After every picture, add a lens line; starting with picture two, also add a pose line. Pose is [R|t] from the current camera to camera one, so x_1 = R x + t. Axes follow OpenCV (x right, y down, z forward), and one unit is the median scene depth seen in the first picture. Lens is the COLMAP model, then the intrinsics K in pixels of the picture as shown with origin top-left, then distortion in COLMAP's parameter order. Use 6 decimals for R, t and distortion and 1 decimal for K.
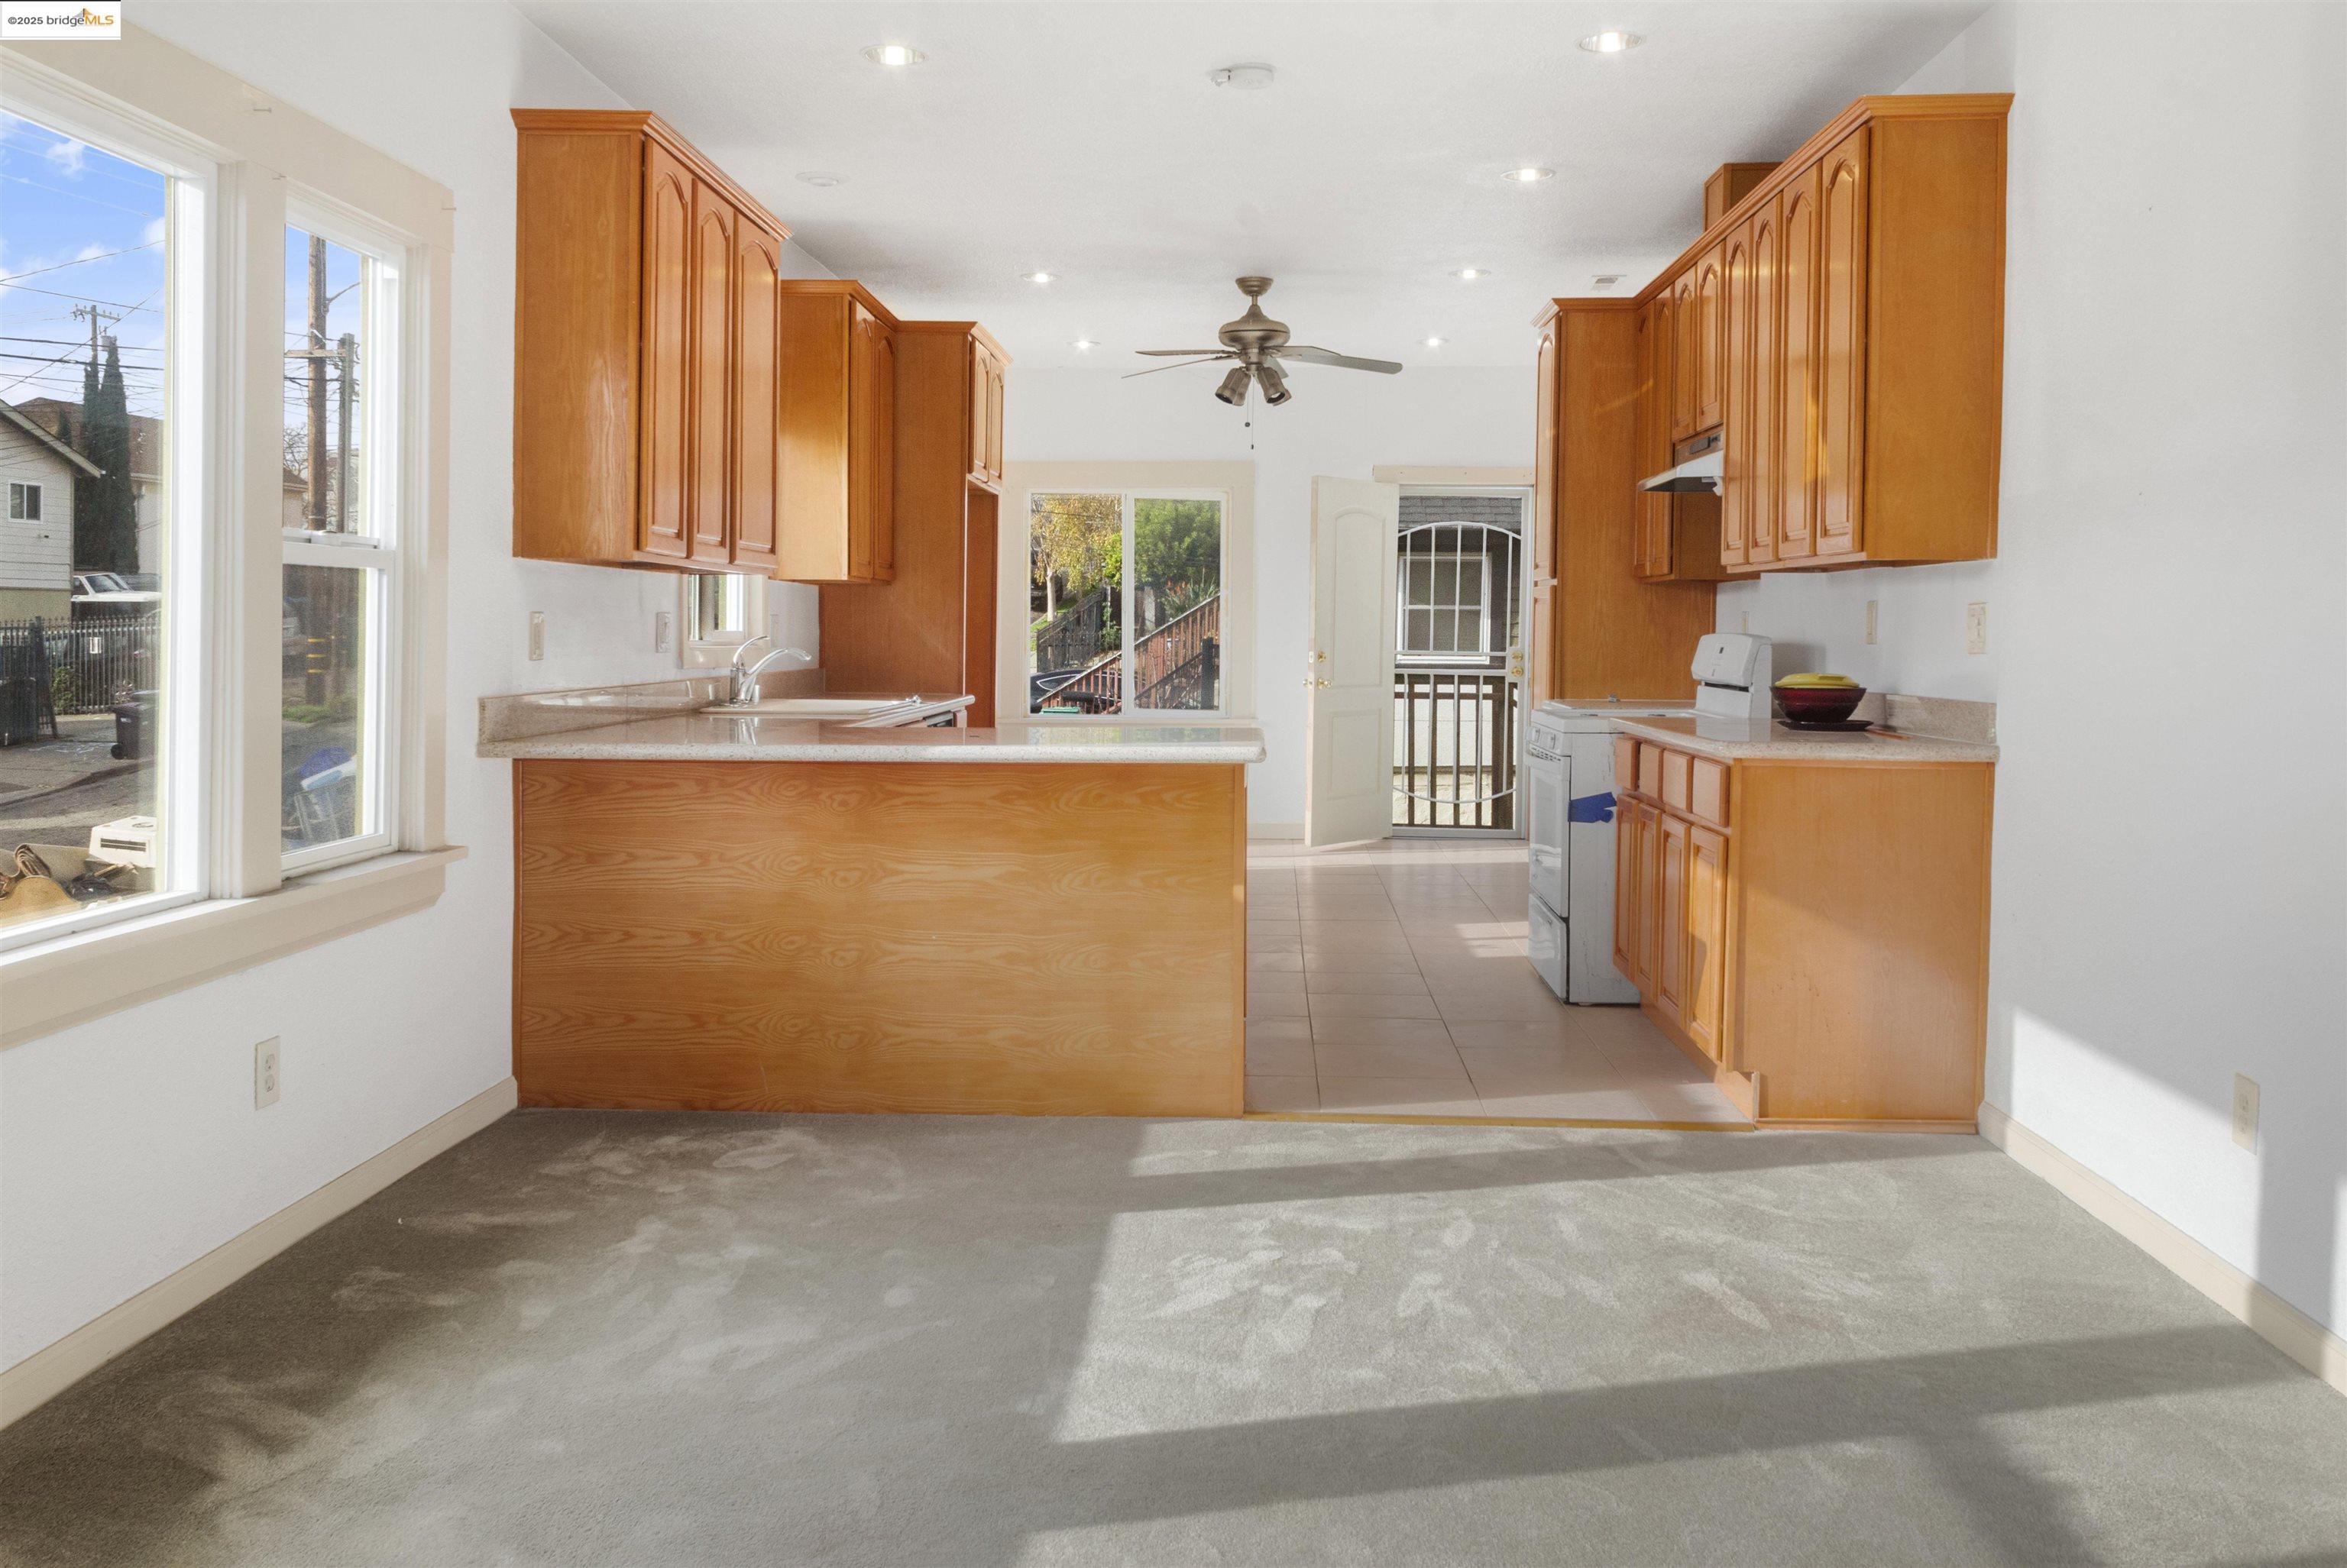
lens RADIAL K [[1974.0, 0, 1151.7], [0, 1974.0, 633.8], [0, 0, 1]] dist [-0.002840, -0.009909]
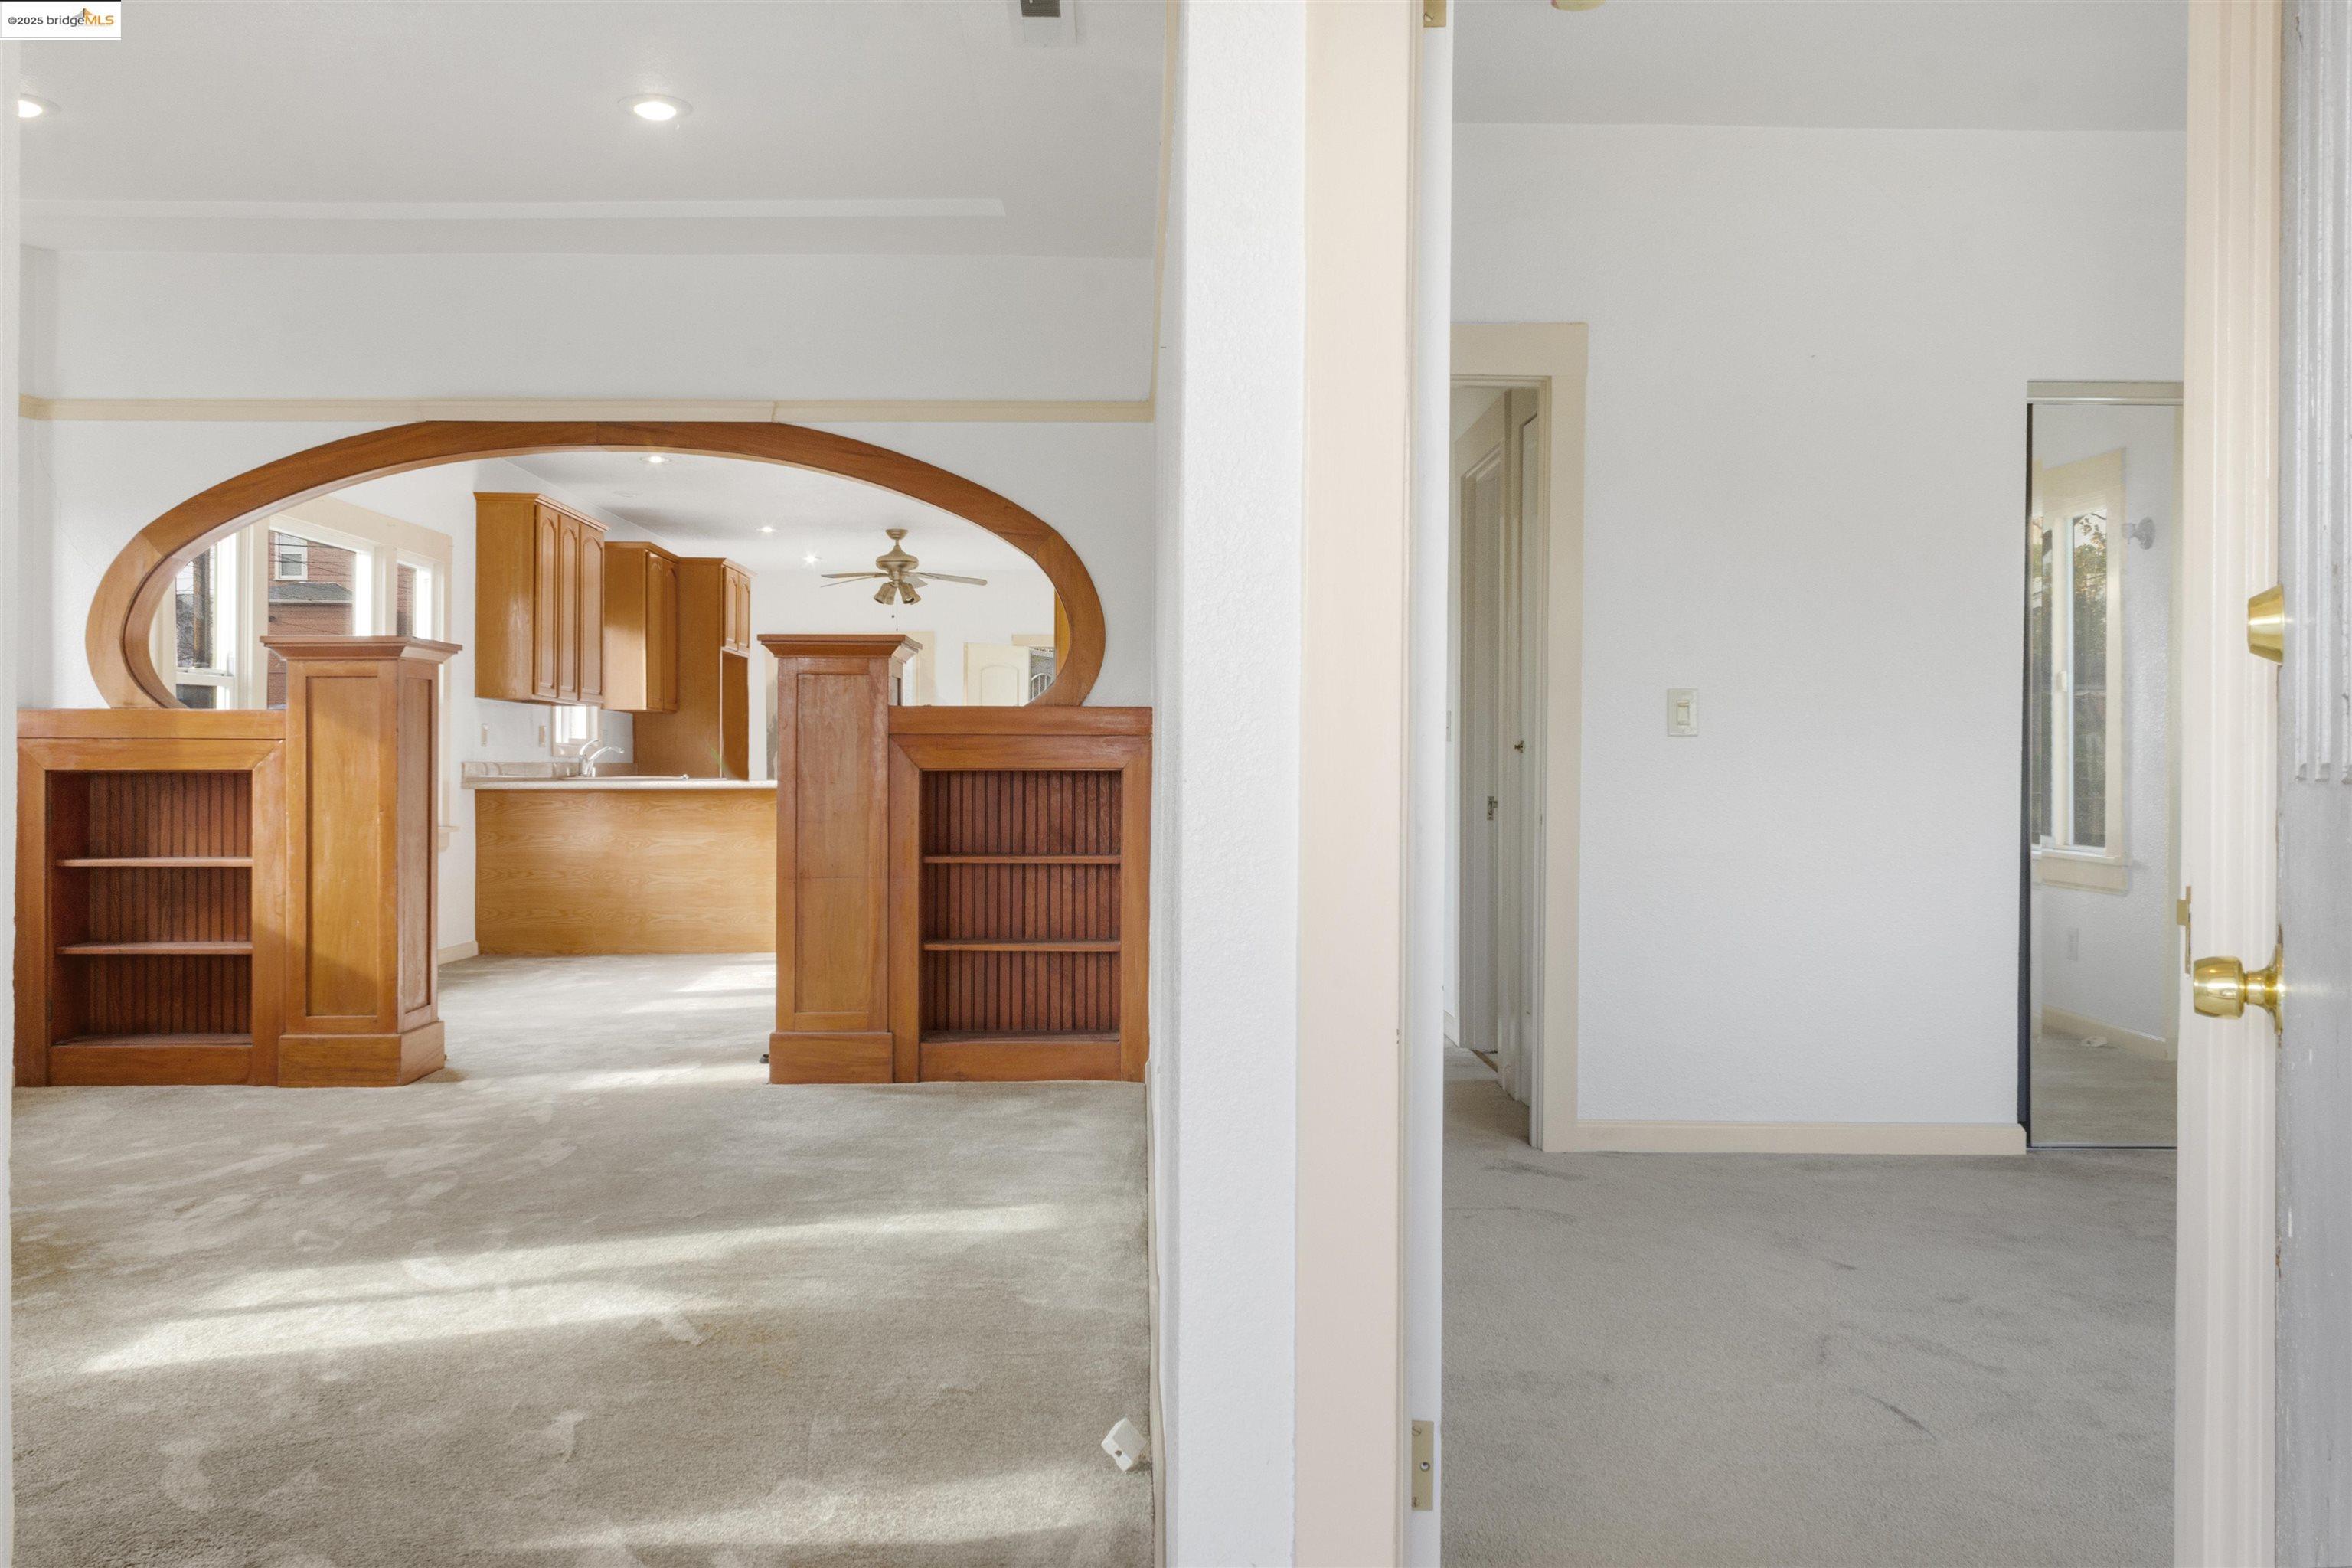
lens RADIAL K [[1978.2, 0, 1176.0], [0, 1978.2, 784.0], [0, 0, 1]] dist [0.009234, 0.006872]
pose [[0.996738, -0.006224, 0.080471, 0.205119], [0.005623, 0.999955, 0.007689, 0.033406], [-0.080515, -0.007212, 0.996727, -0.942051]]
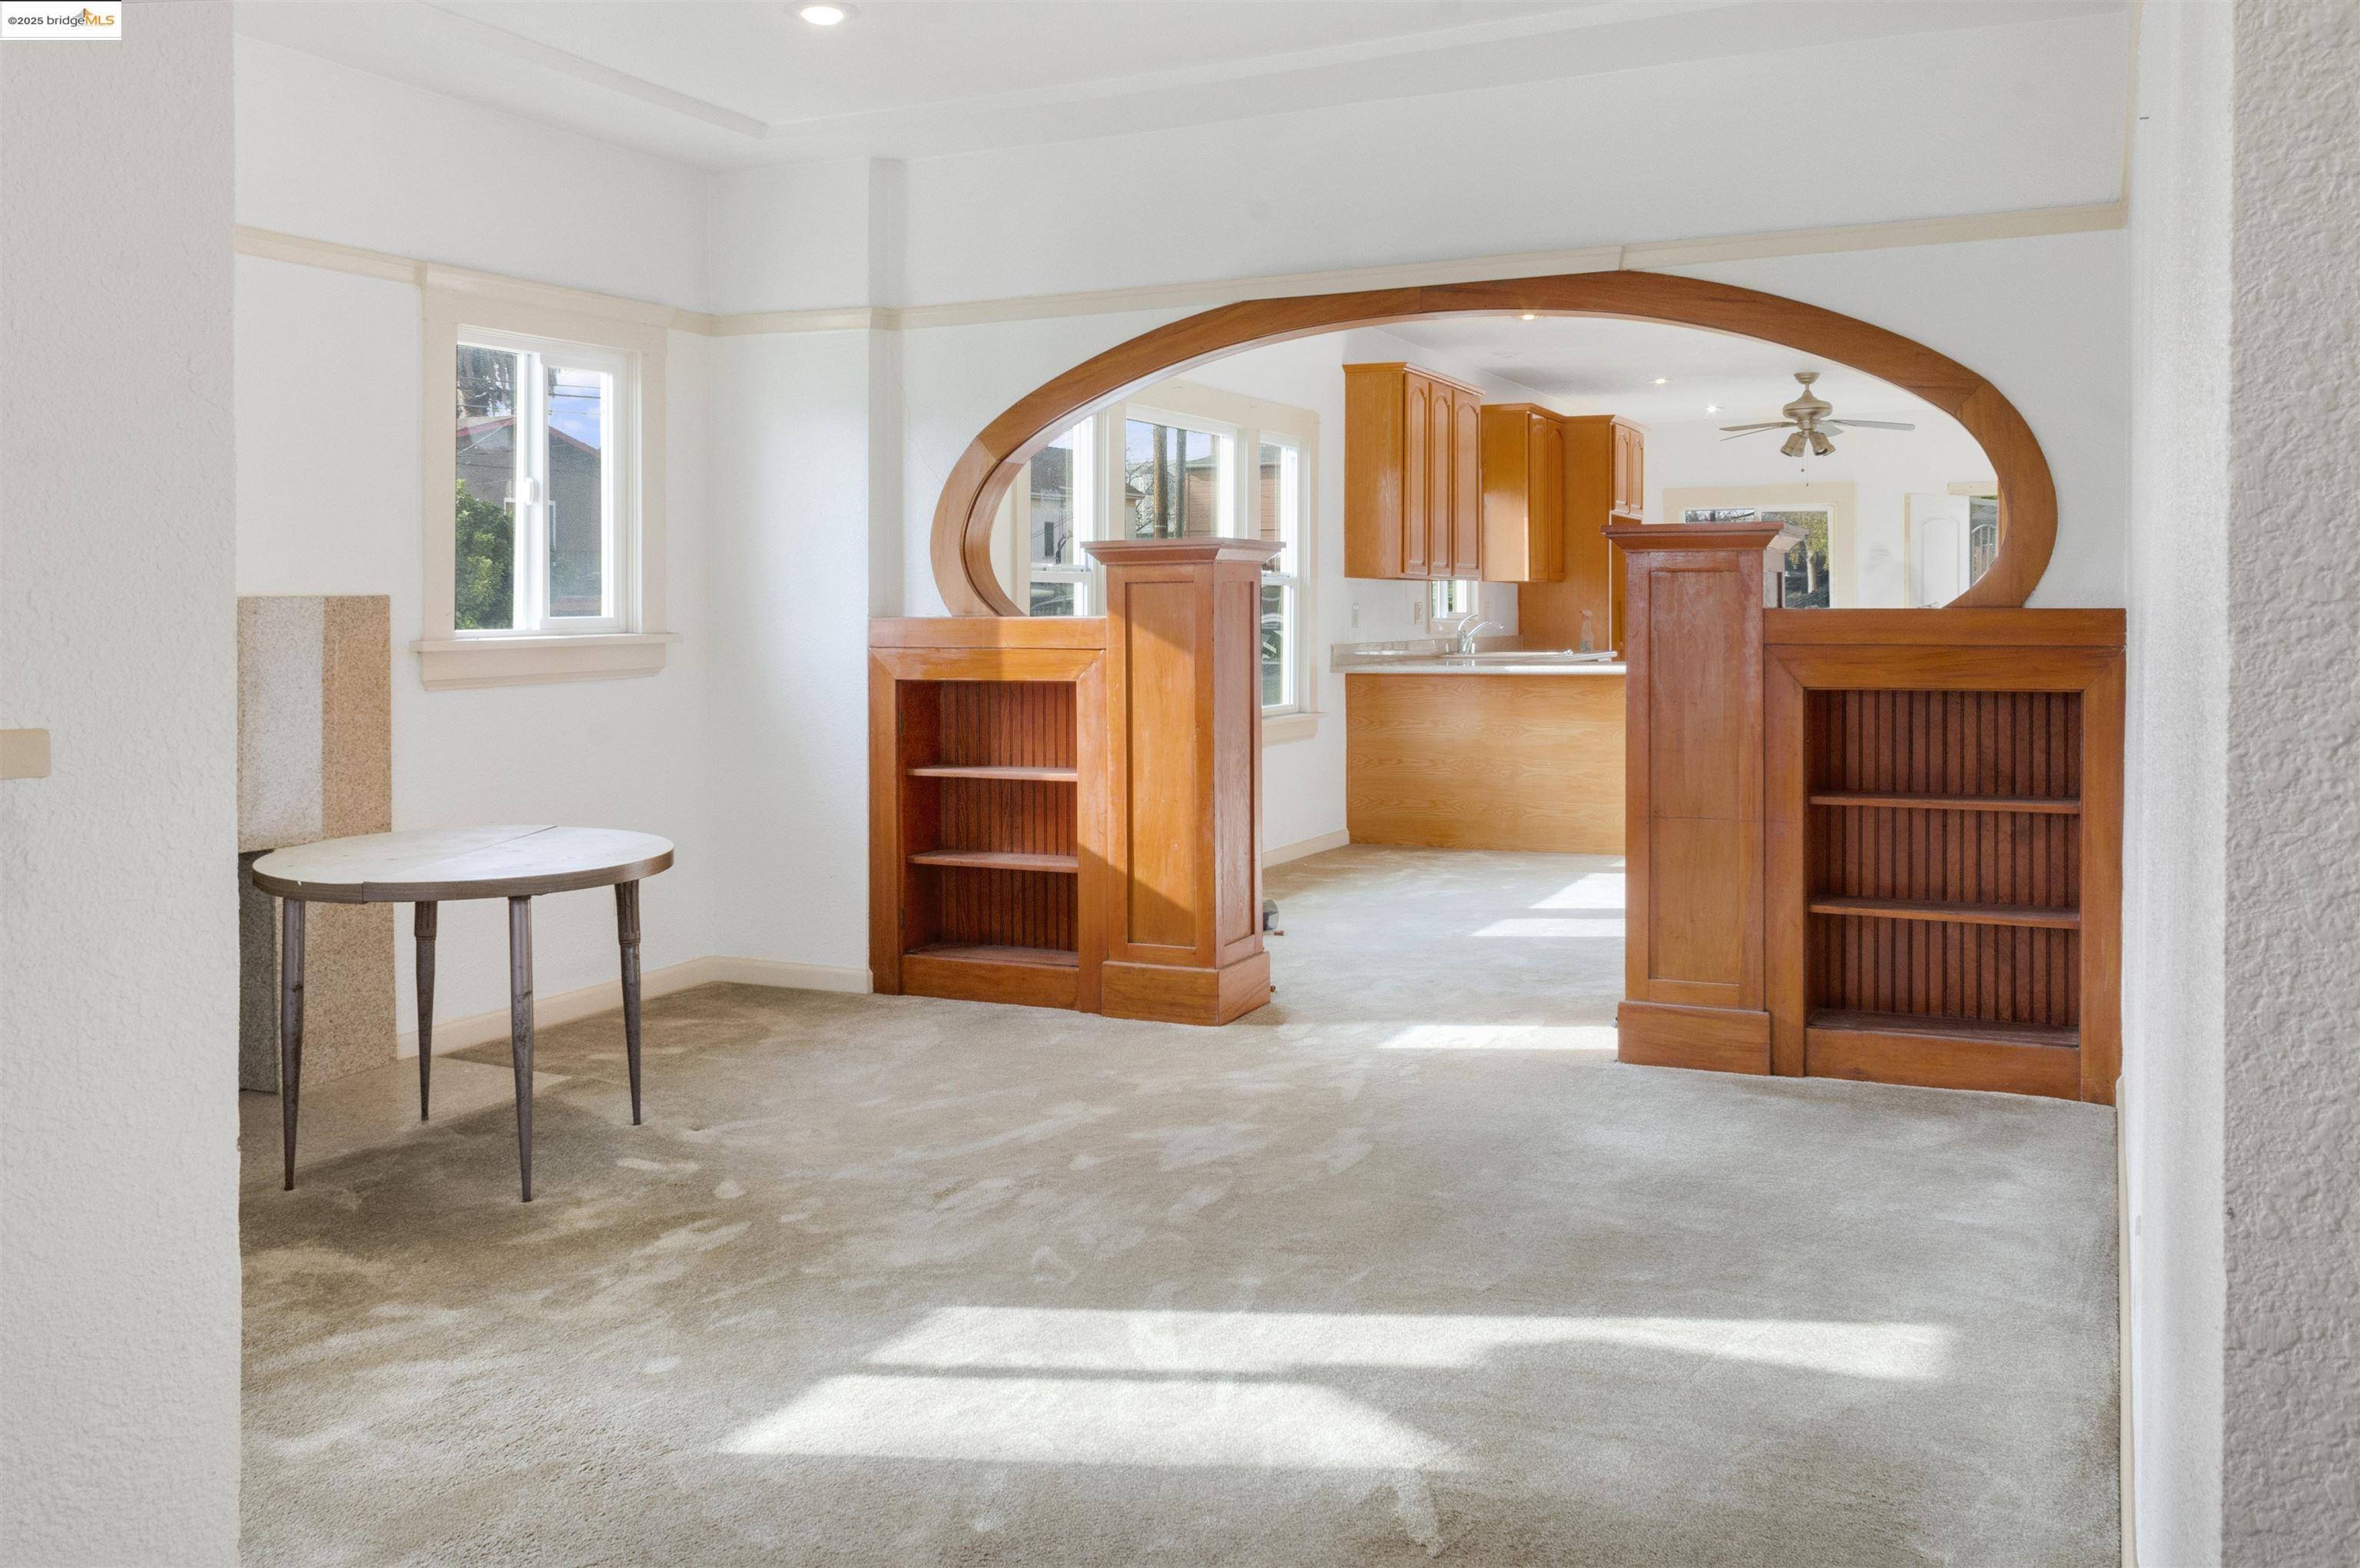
lens RADIAL K [[1985.3, 0, 1158.1], [0, 1985.3, 632.9], [0, 0, 1]] dist [-0.002840, -0.009909]
pose [[0.926674, -0.007697, -0.375787, 0.215987], [0.010706, 0.999925, 0.005920, 0.003938], [0.375713, -0.009508, 0.926687, -0.781579]]
